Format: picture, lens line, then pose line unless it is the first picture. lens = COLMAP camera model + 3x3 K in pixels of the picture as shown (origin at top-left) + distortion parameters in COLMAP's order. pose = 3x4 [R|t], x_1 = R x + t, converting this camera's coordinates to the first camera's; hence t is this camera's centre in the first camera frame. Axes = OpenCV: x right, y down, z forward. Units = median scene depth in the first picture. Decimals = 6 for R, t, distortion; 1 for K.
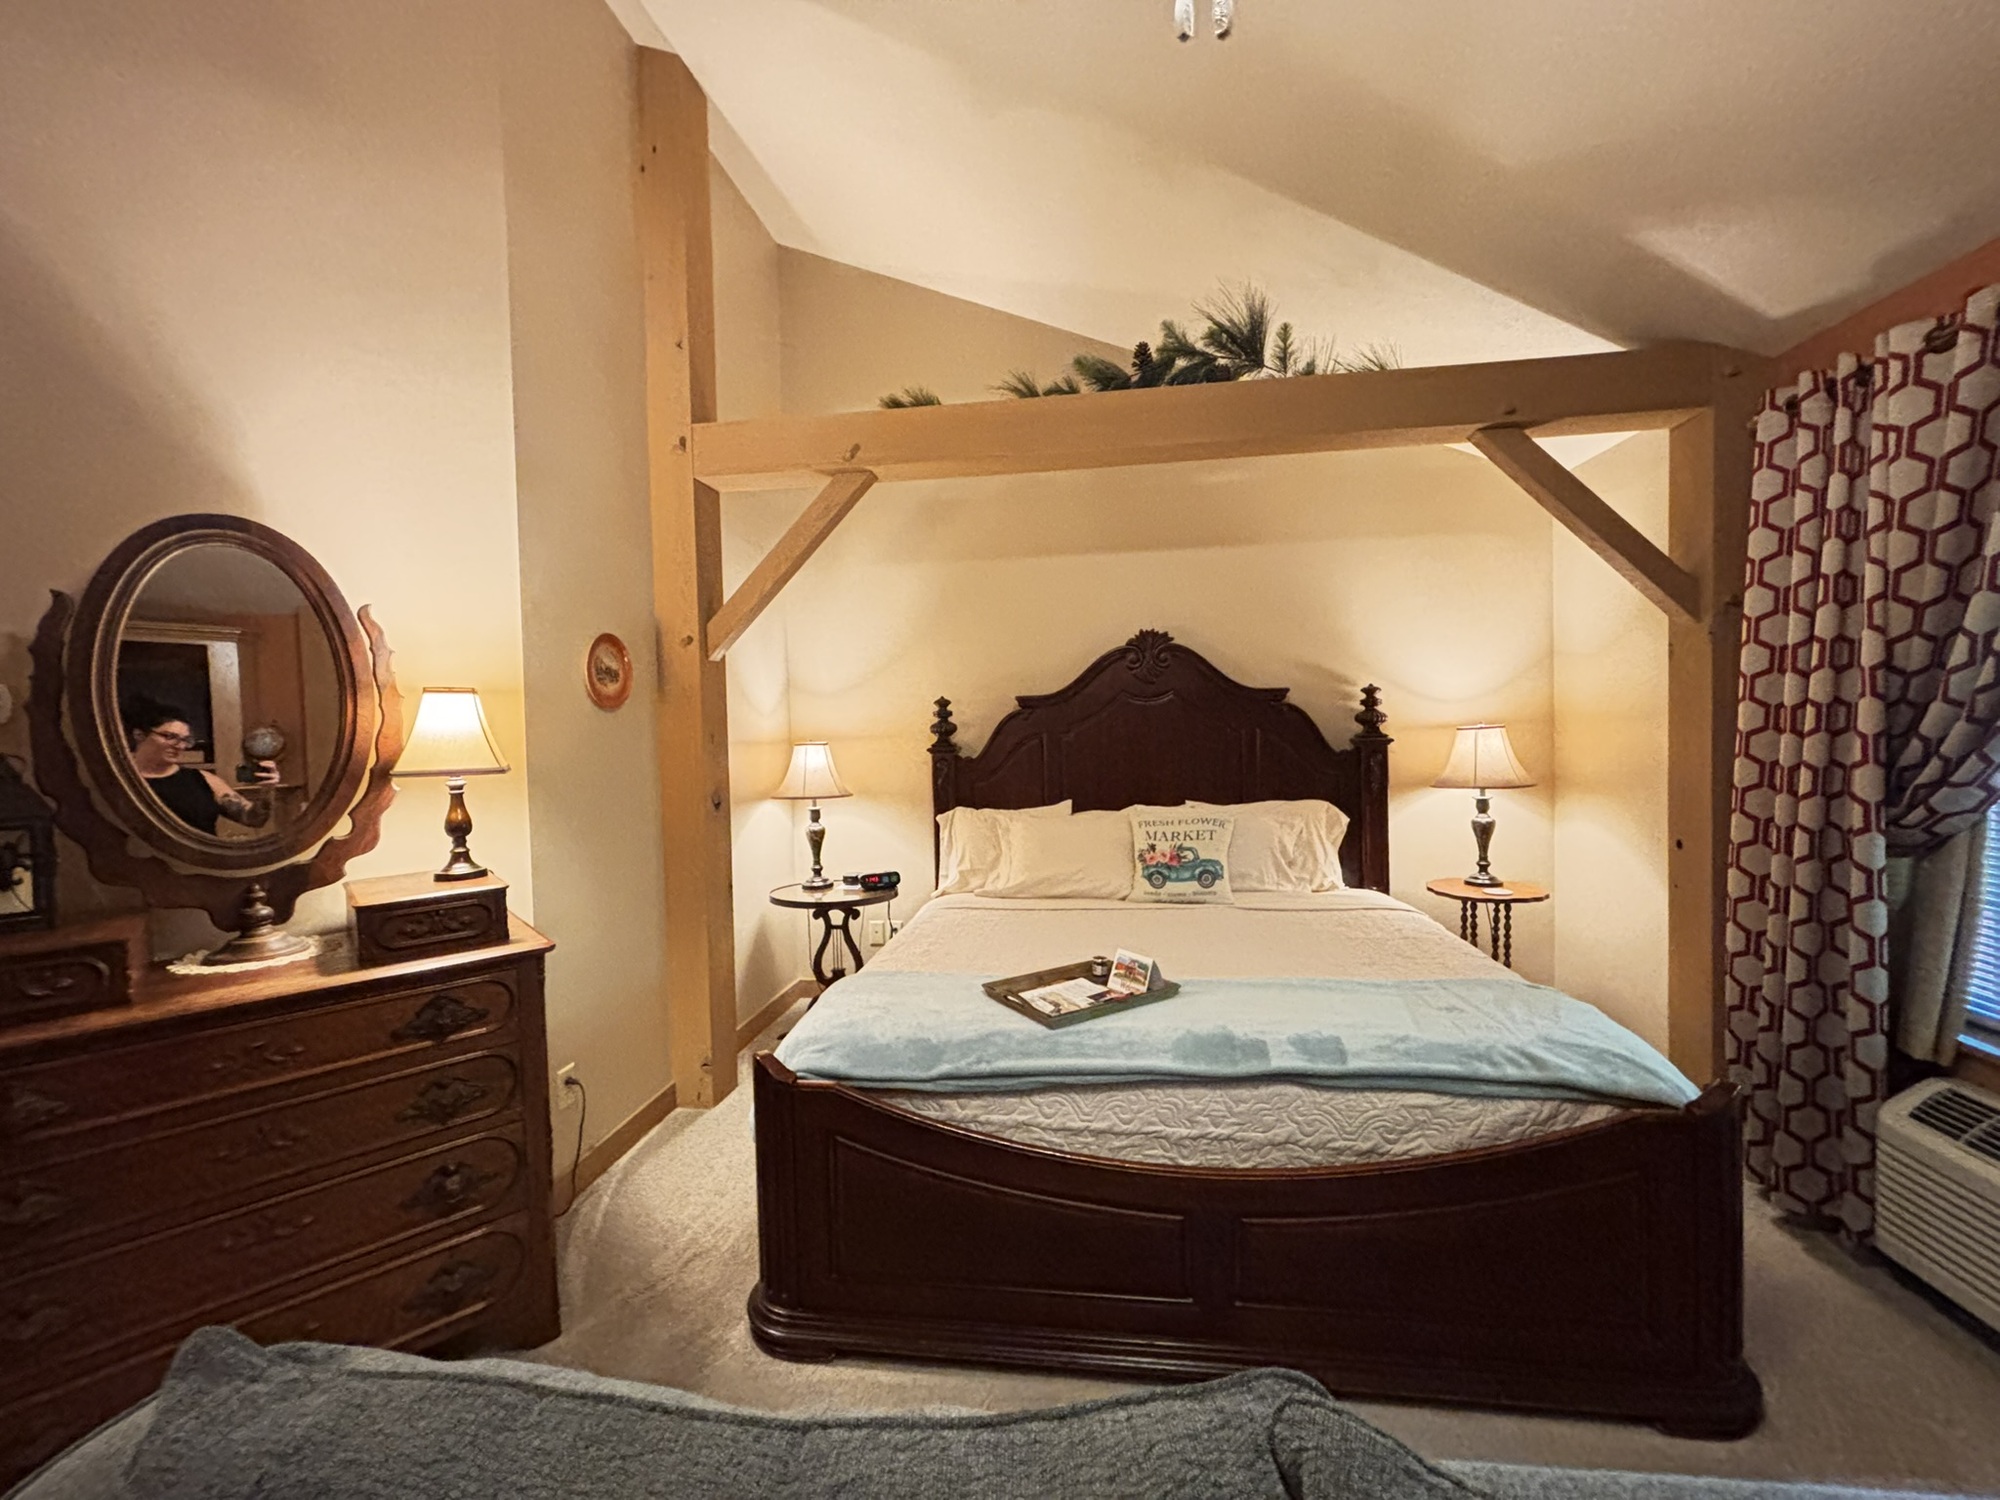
lens RADIAL K [[805.3, 0, 999.5], [0, 805.3, 758.2], [0, 0, 1]] dist [0.001382, -0.000206]
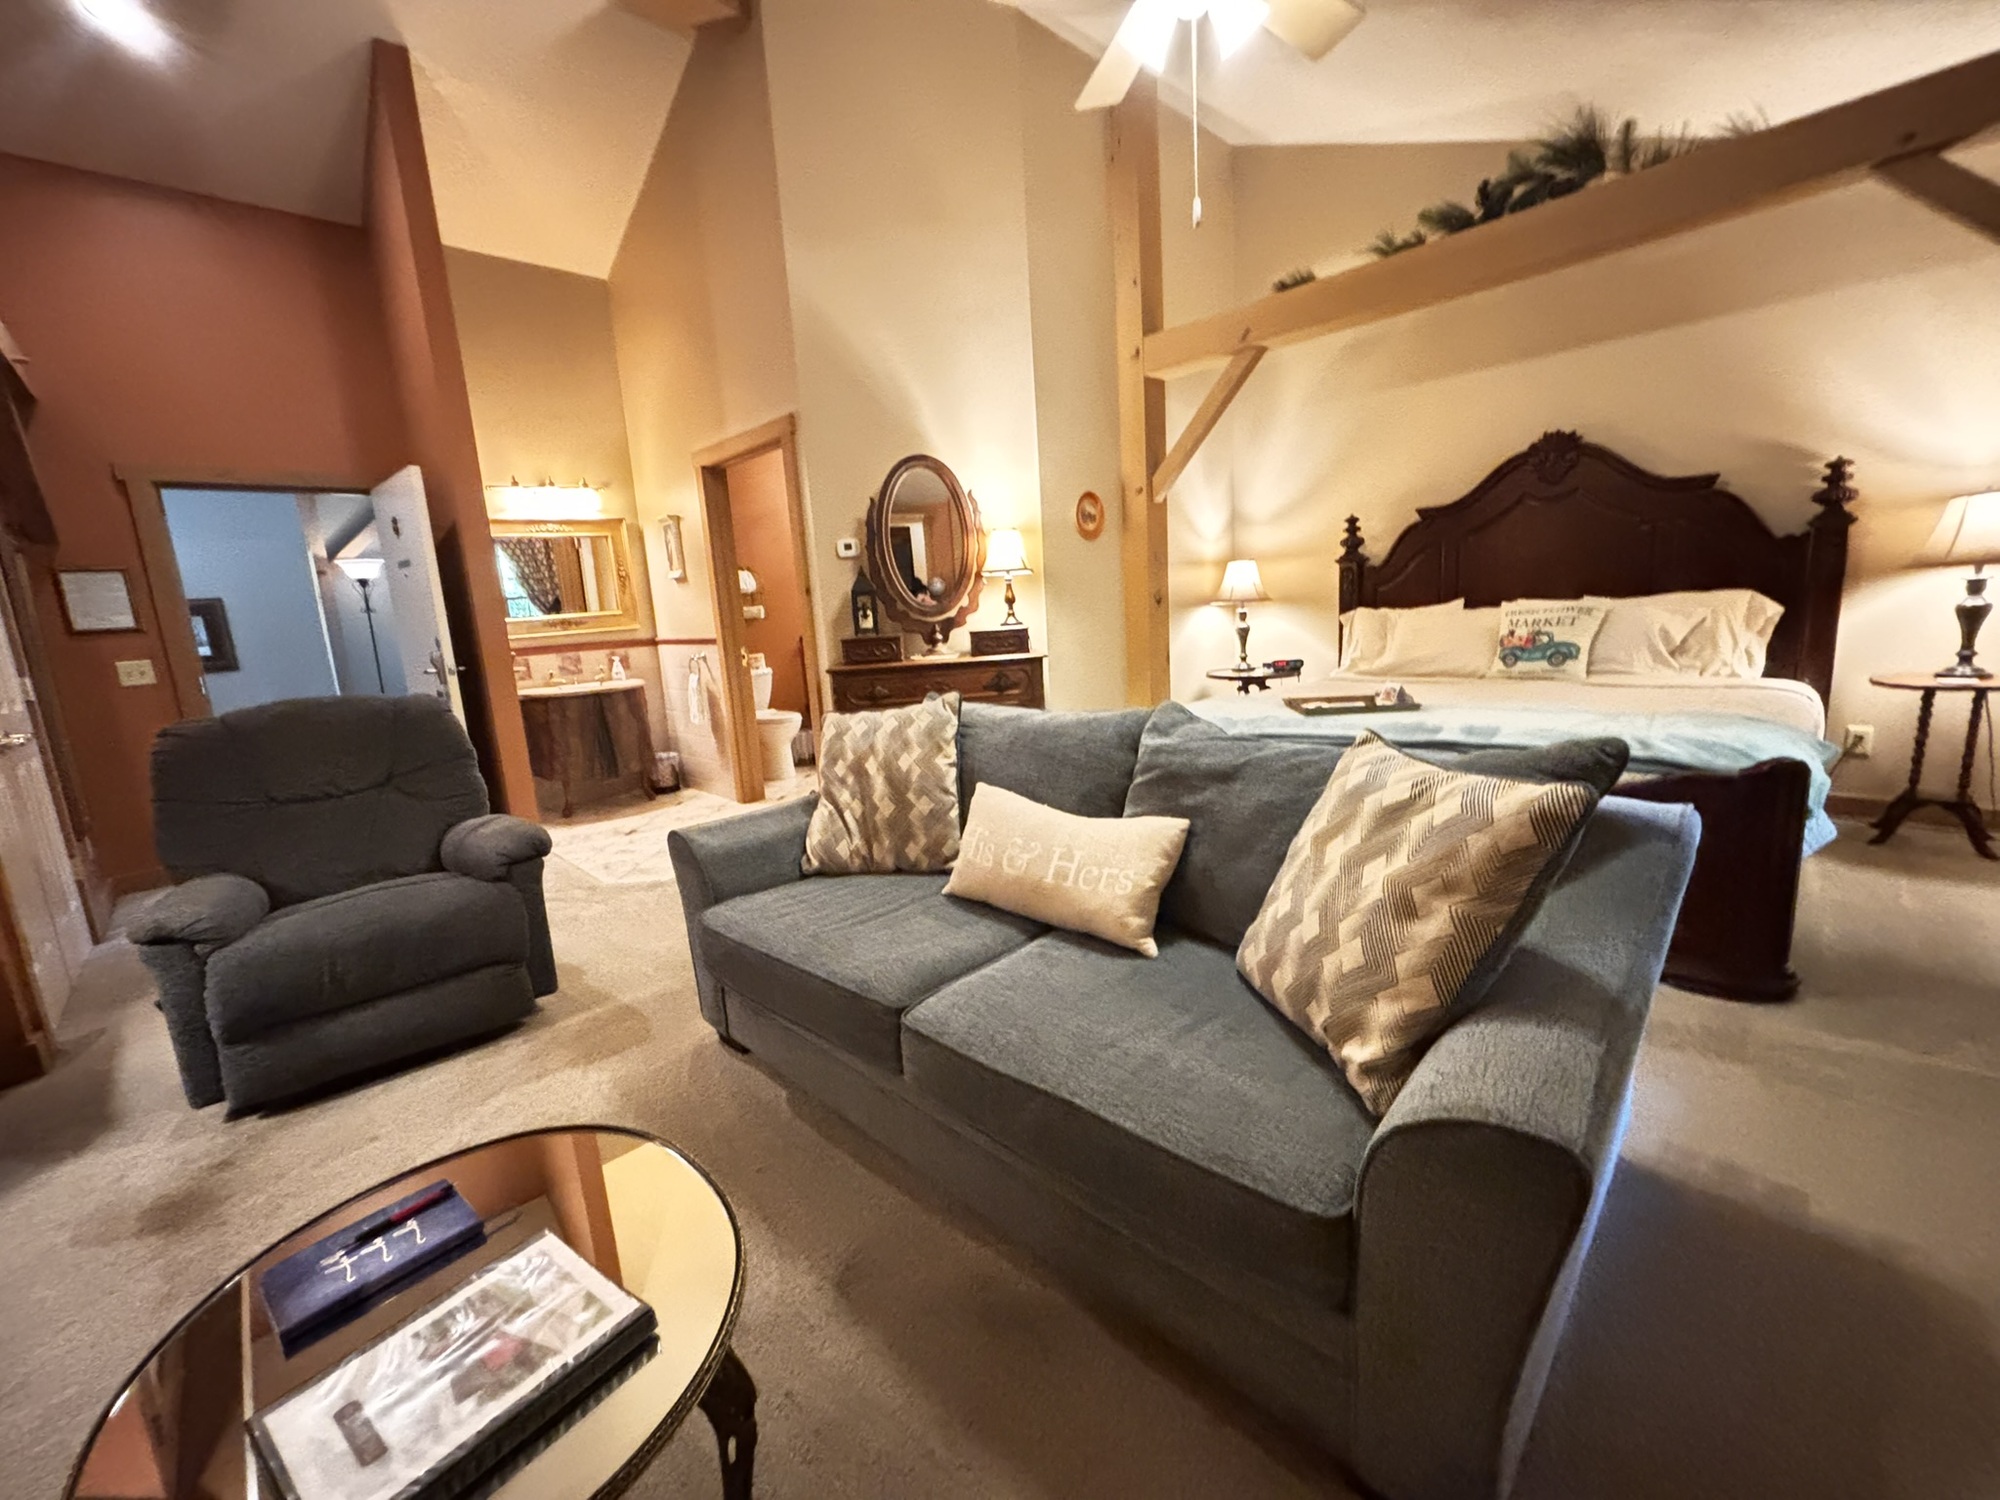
lens RADIAL K [[800.6, 0, 997.3], [0, 800.6, 750.7], [0, 0, 1]] dist [0.000339, -0.000316]
pose [[0.786225, 0.088669, -0.611545, 0.337213], [0.019063, 0.985700, 0.167426, 0.073699], [0.617646, -0.143292, 0.773292, -0.372743]]
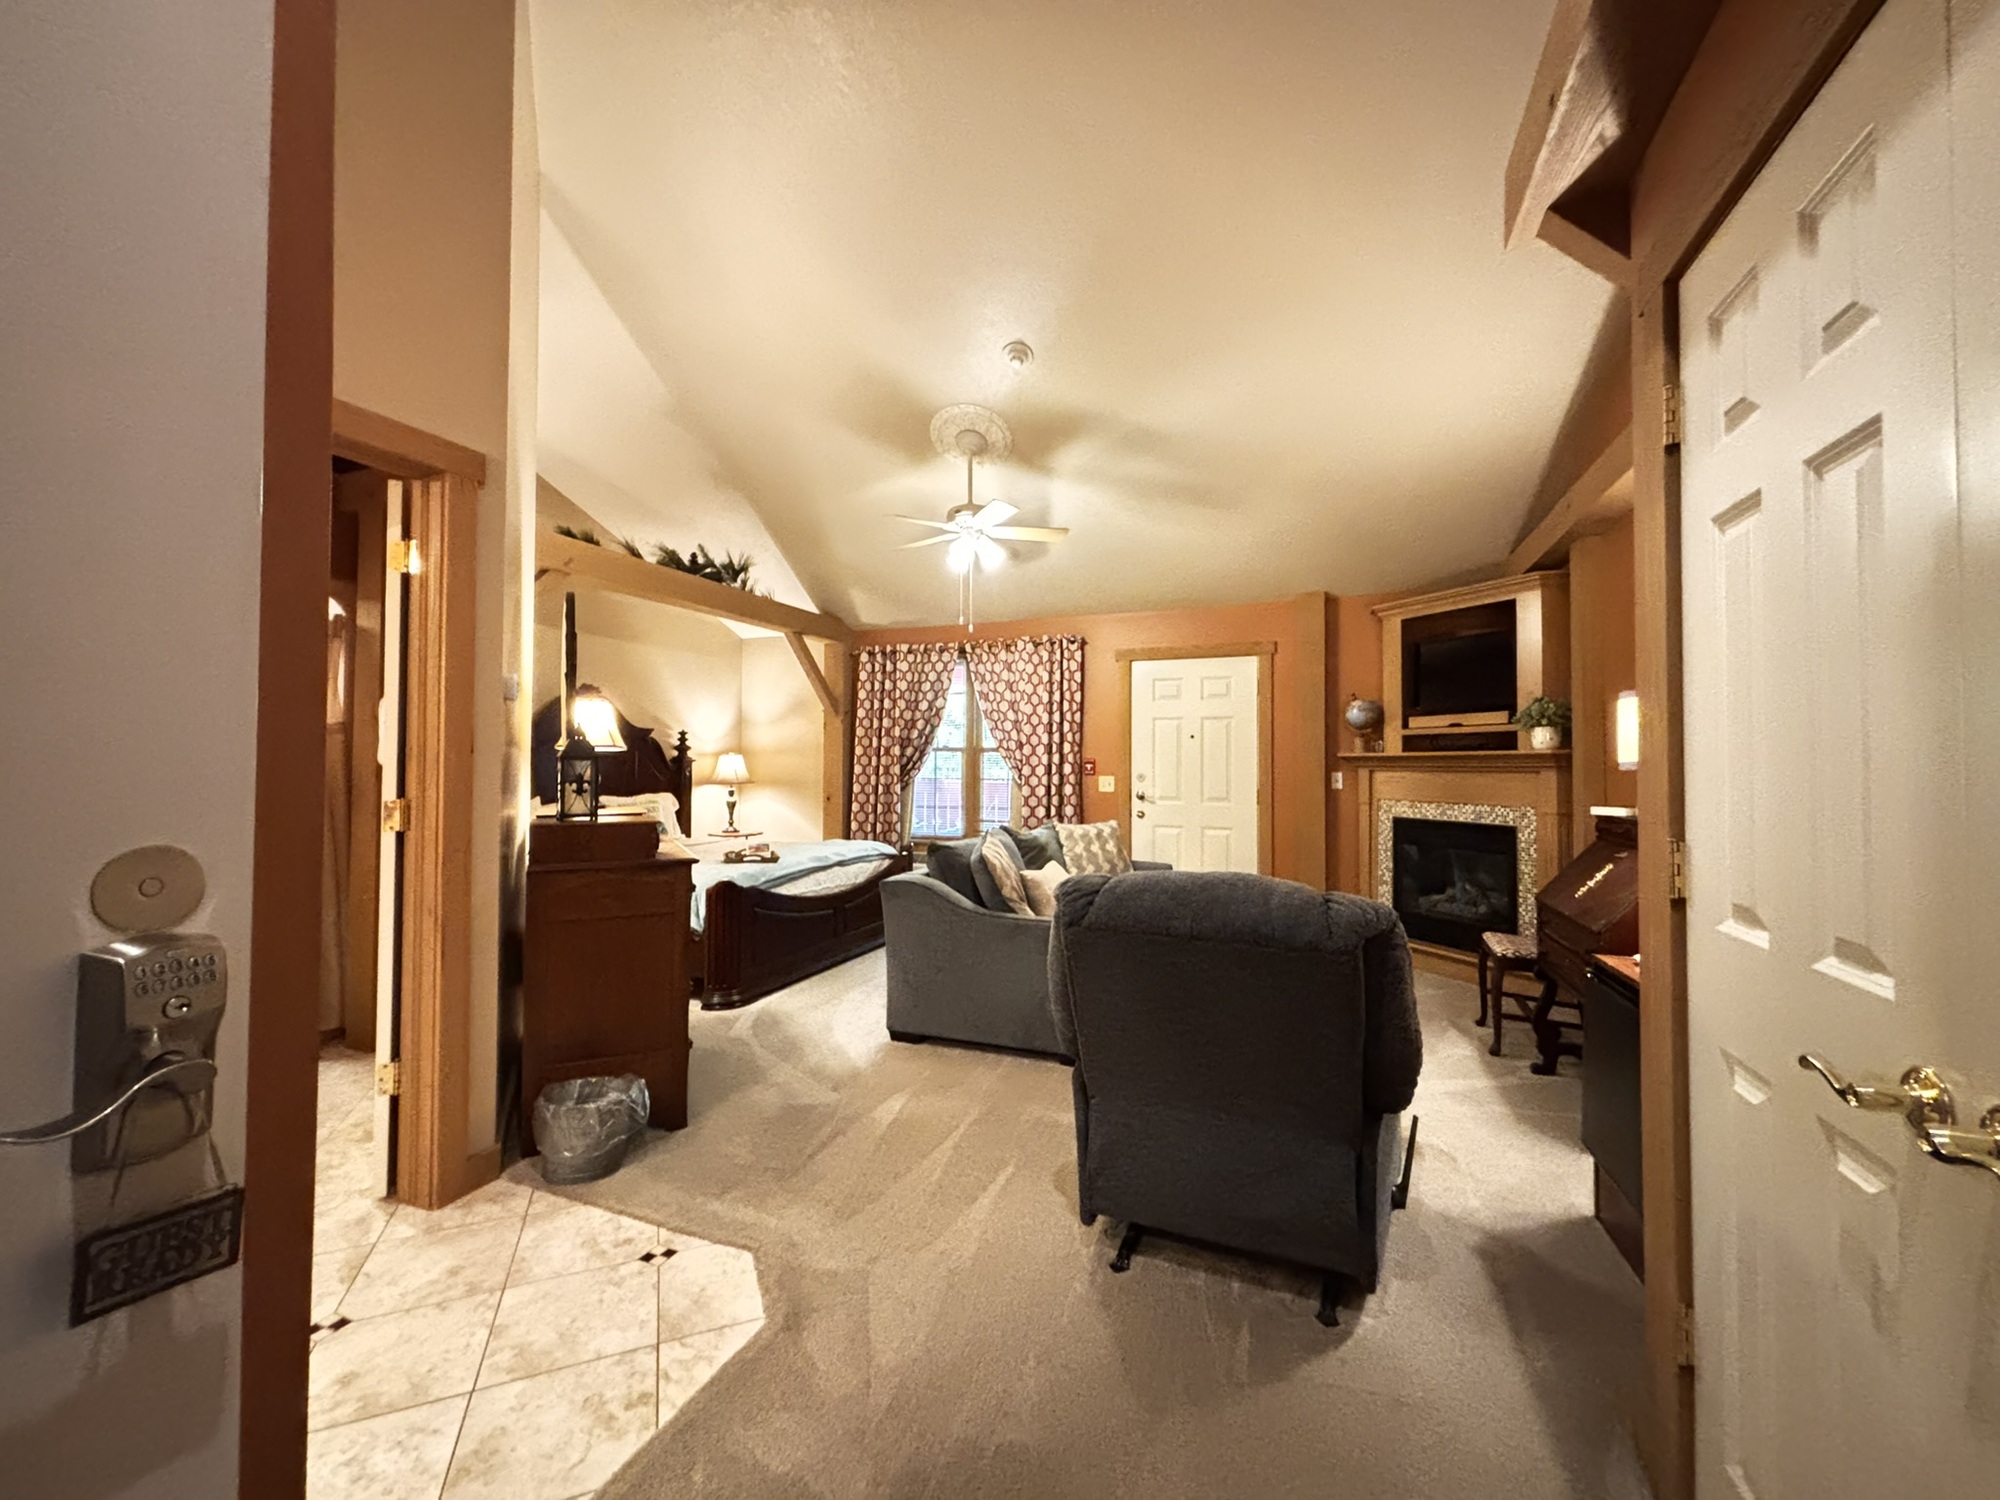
lens RADIAL K [[800.6, 0, 997.3], [0, 800.6, 750.7], [0, 0, 1]] dist [0.000339, -0.000316]
pose [[0.246922, 0.044539, 0.968011, -1.288189], [0.033976, 0.997931, -0.054582, 0.091088], [-0.968440, 0.046367, 0.244898, -0.162378]]
